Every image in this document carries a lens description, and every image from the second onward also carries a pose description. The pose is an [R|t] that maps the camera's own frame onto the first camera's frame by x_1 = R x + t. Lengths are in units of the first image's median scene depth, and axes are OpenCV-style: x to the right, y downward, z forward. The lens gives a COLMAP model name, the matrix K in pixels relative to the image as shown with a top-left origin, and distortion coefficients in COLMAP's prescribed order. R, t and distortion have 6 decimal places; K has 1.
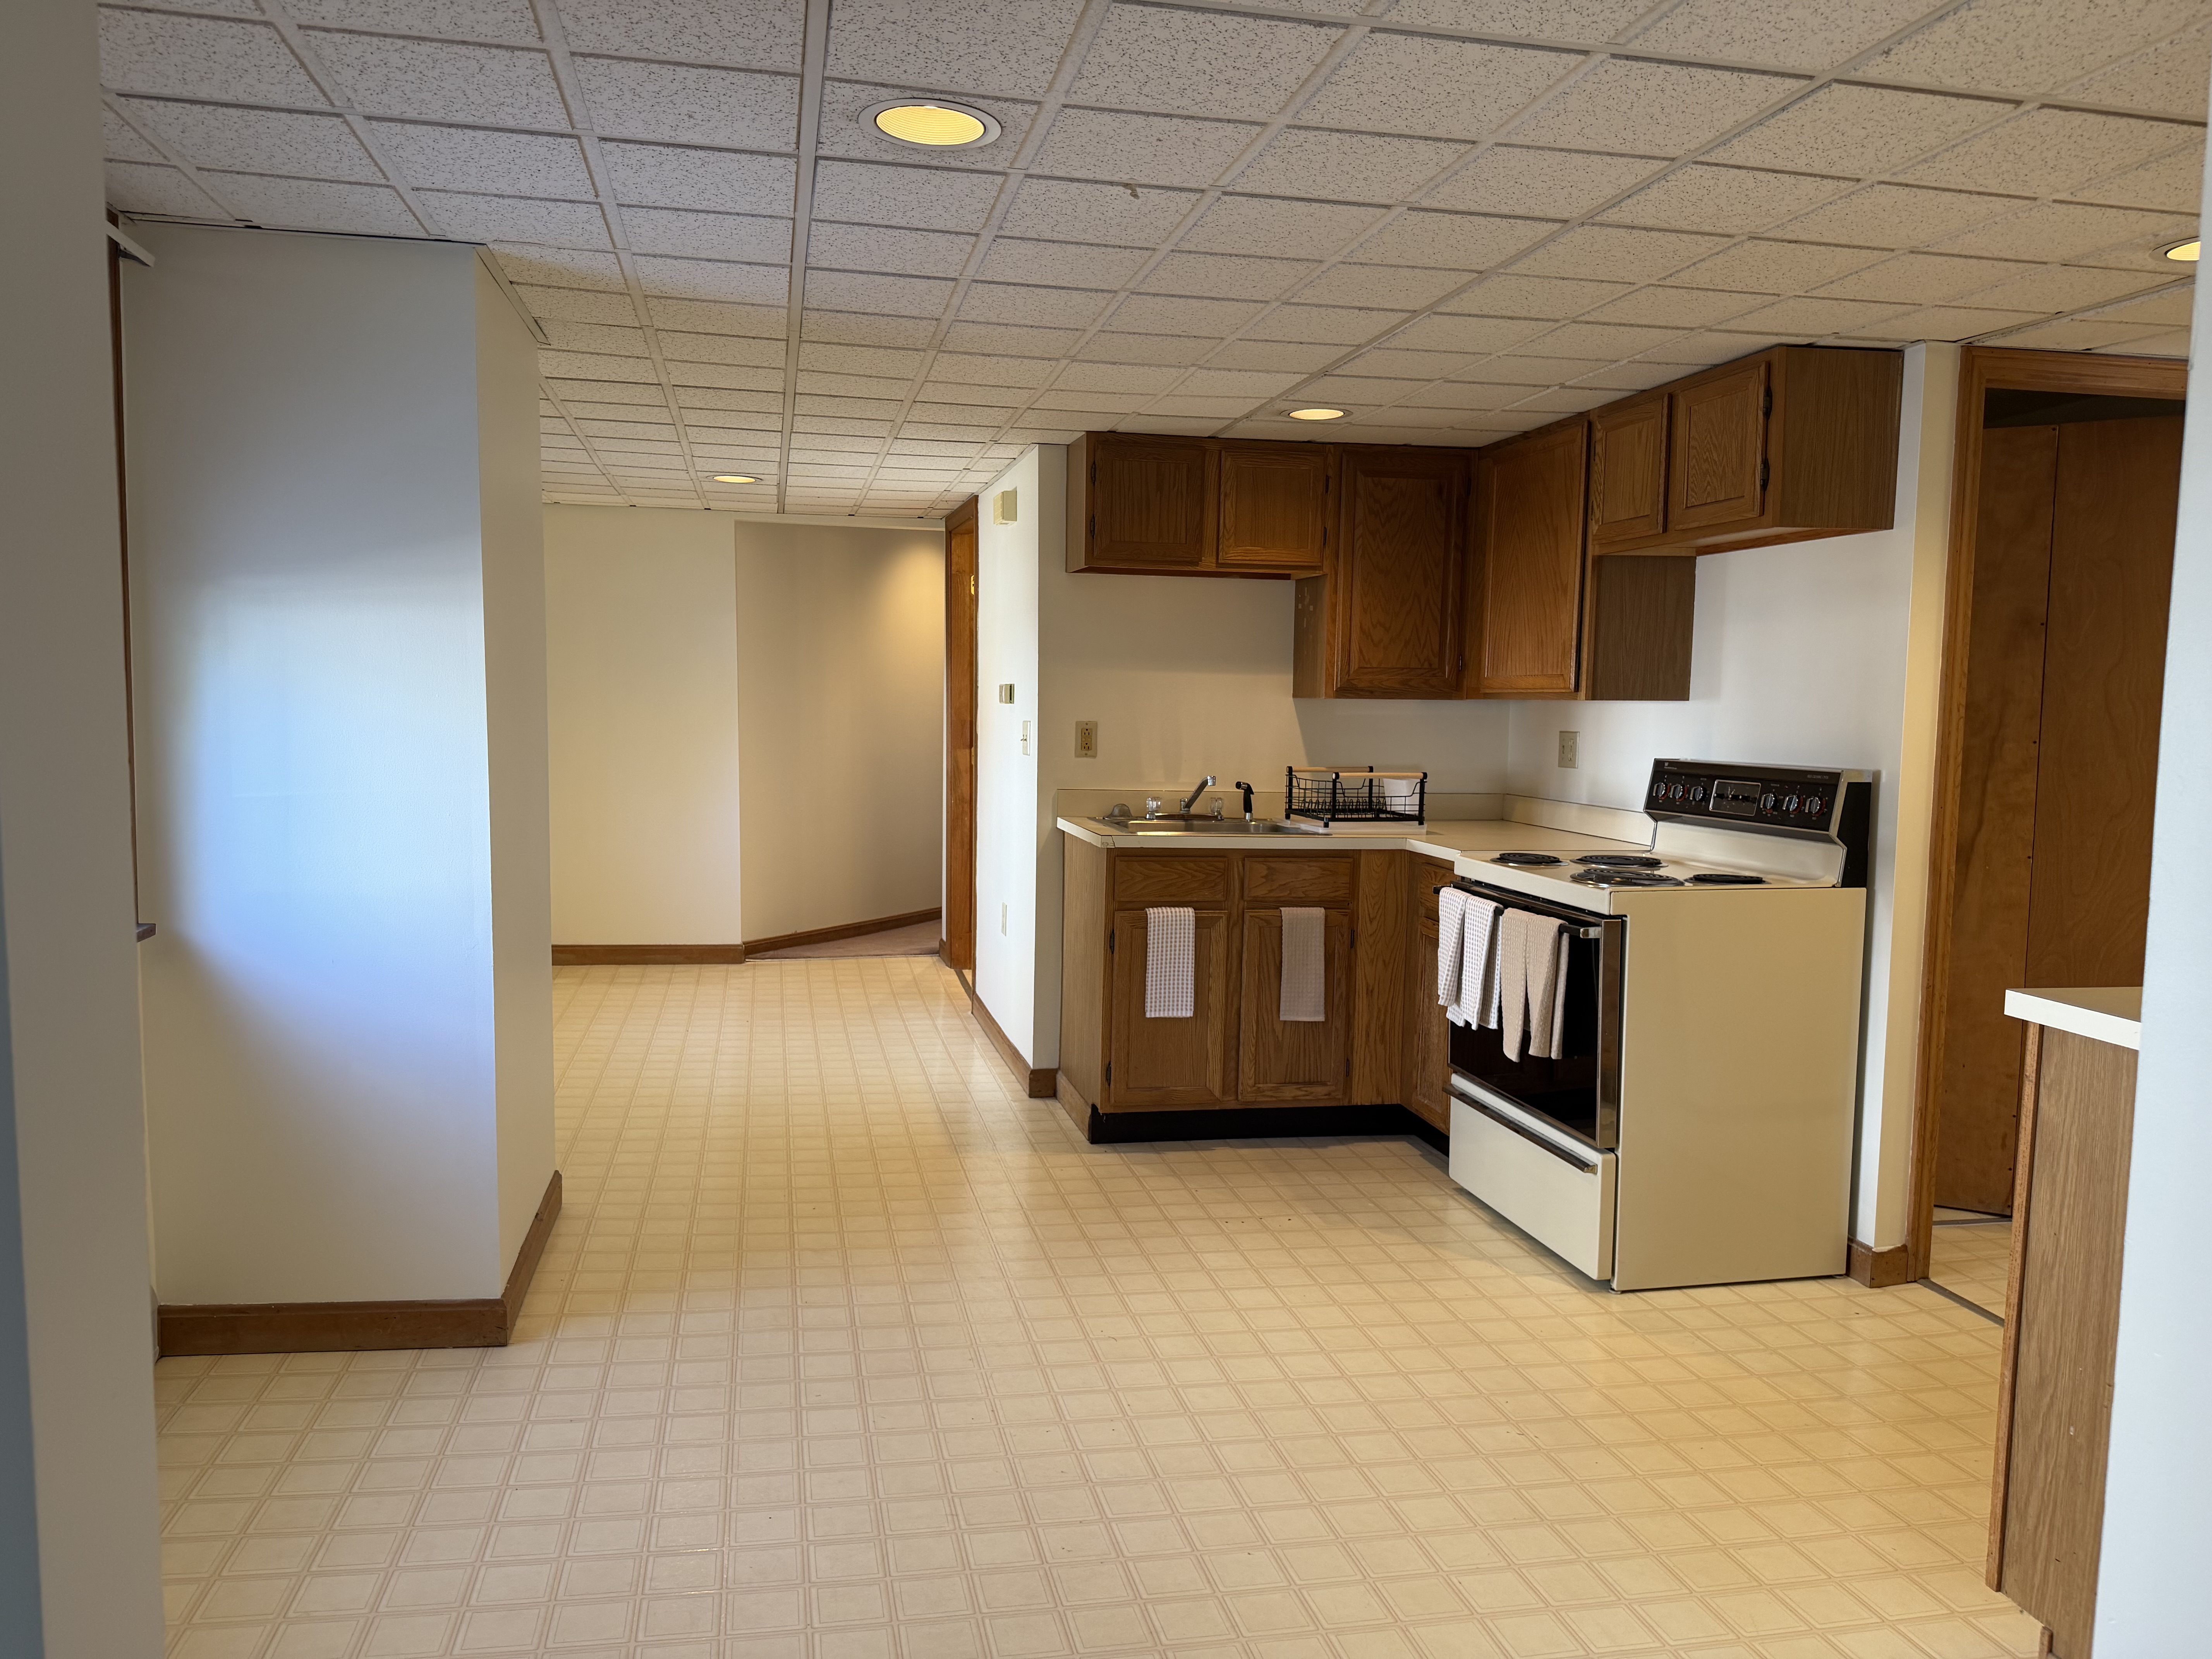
lens RADIAL K [[1551.6, 0, 1113.9], [0, 1551.6, 847.8], [0, 0, 1]] dist [0.107296, -0.148321]
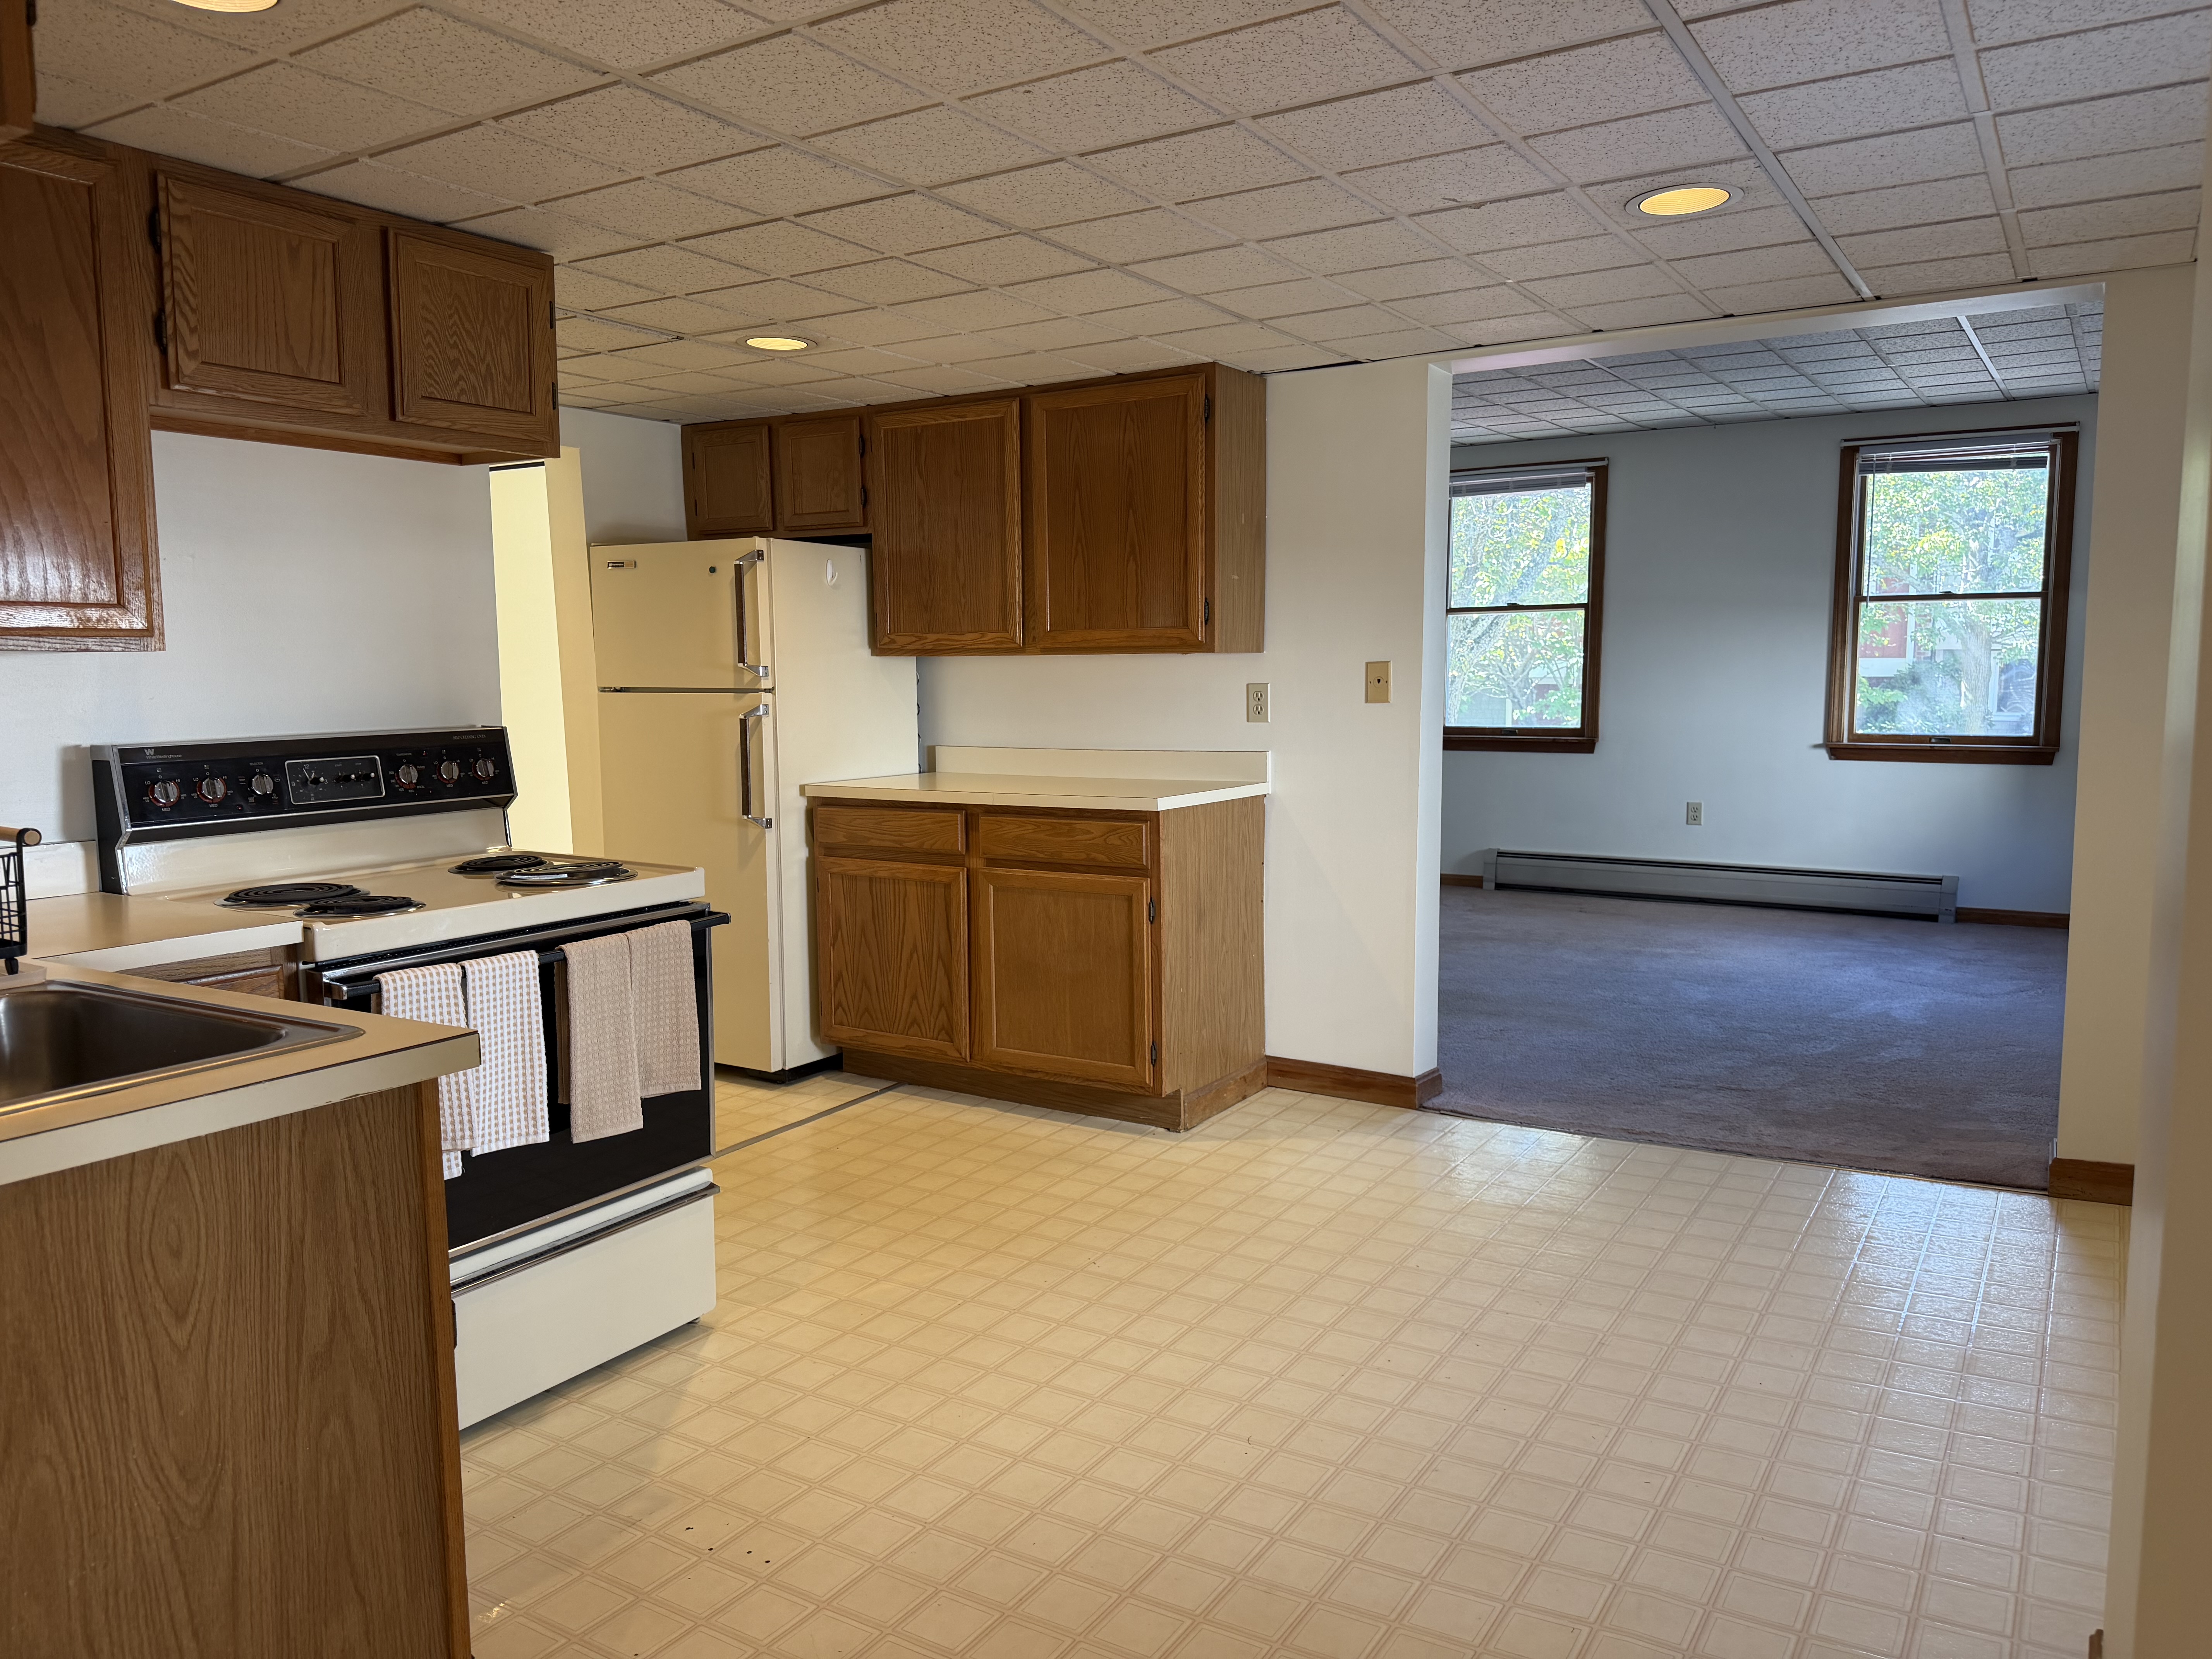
lens RADIAL K [[1535.1, 0, 1109.8], [0, 1535.1, 832.5], [0, 0, 1]] dist [0.053472, -0.063967]
pose [[-0.703751, -0.090335, 0.704681, -0.364852], [0.065204, 0.979484, 0.190680, -0.115397], [-0.707449, 0.180140, -0.683422, 1.155138]]
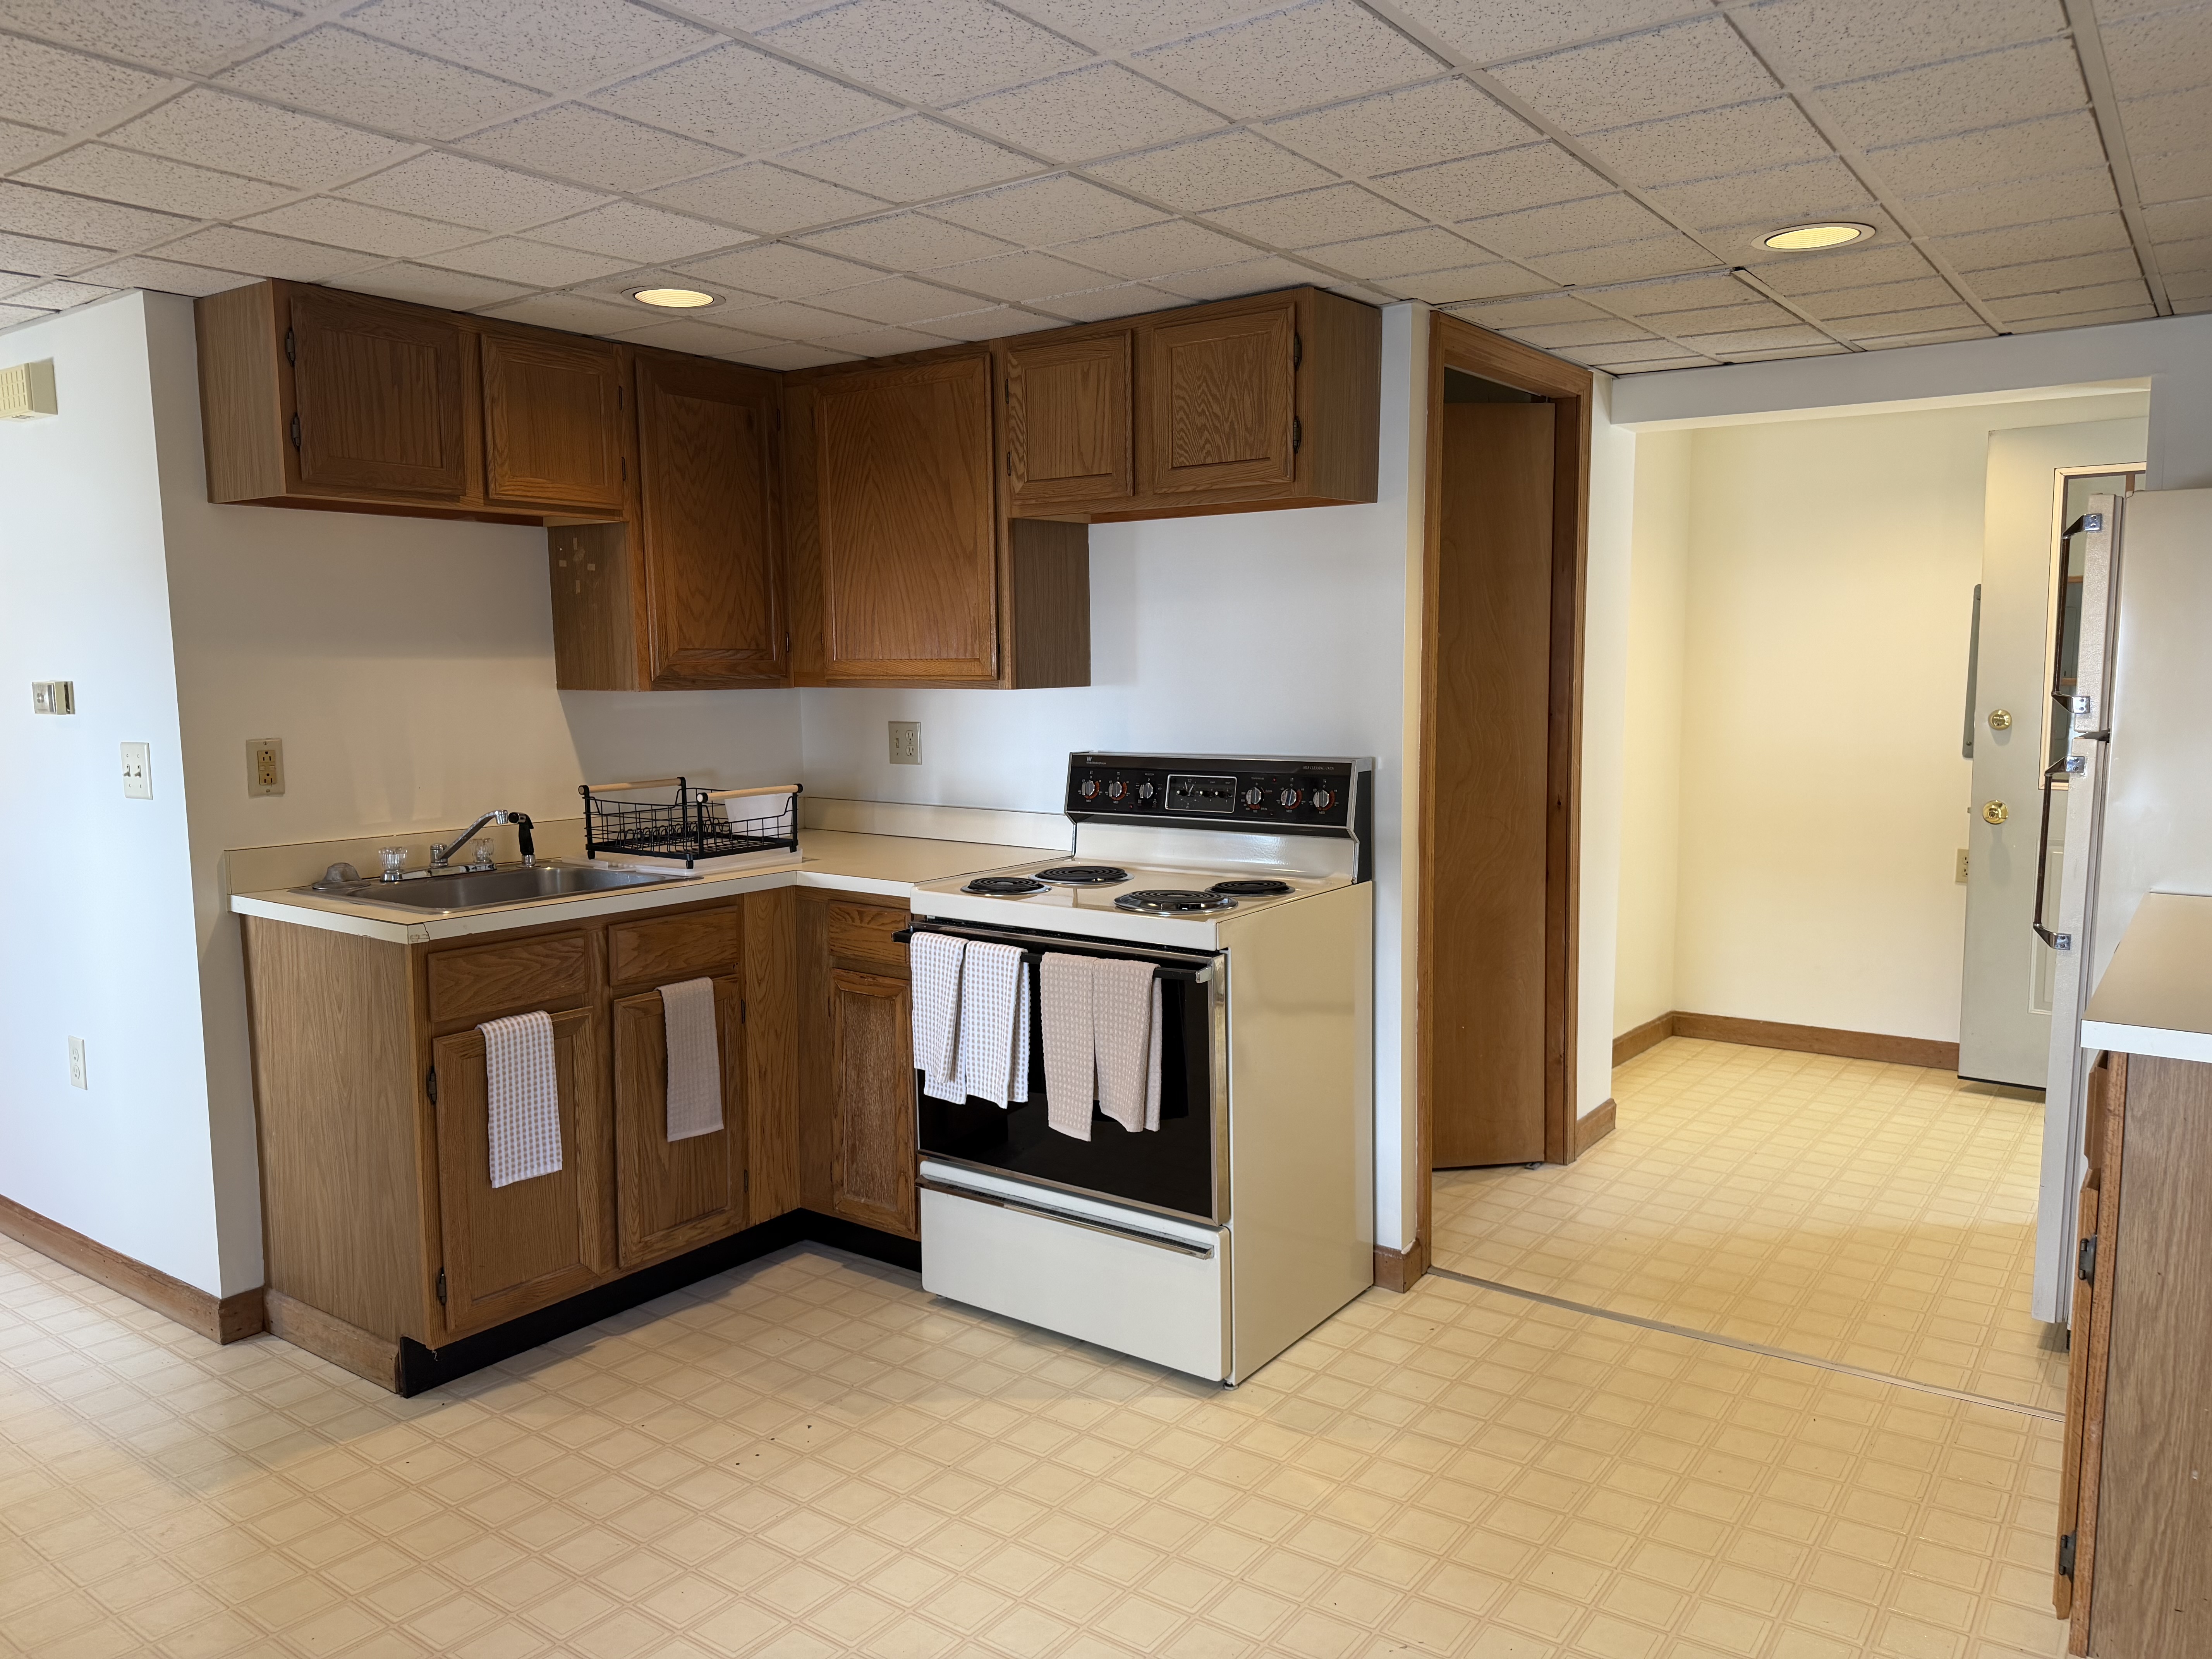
lens RADIAL K [[1535.1, 0, 1109.8], [0, 1535.1, 832.5], [0, 0, 1]] dist [0.053472, -0.063967]
pose [[0.743484, -0.096025, 0.661824, -0.213175], [0.083681, 0.995218, 0.050391, -0.053880], [-0.663498, 0.017917, 0.747964, 0.345160]]
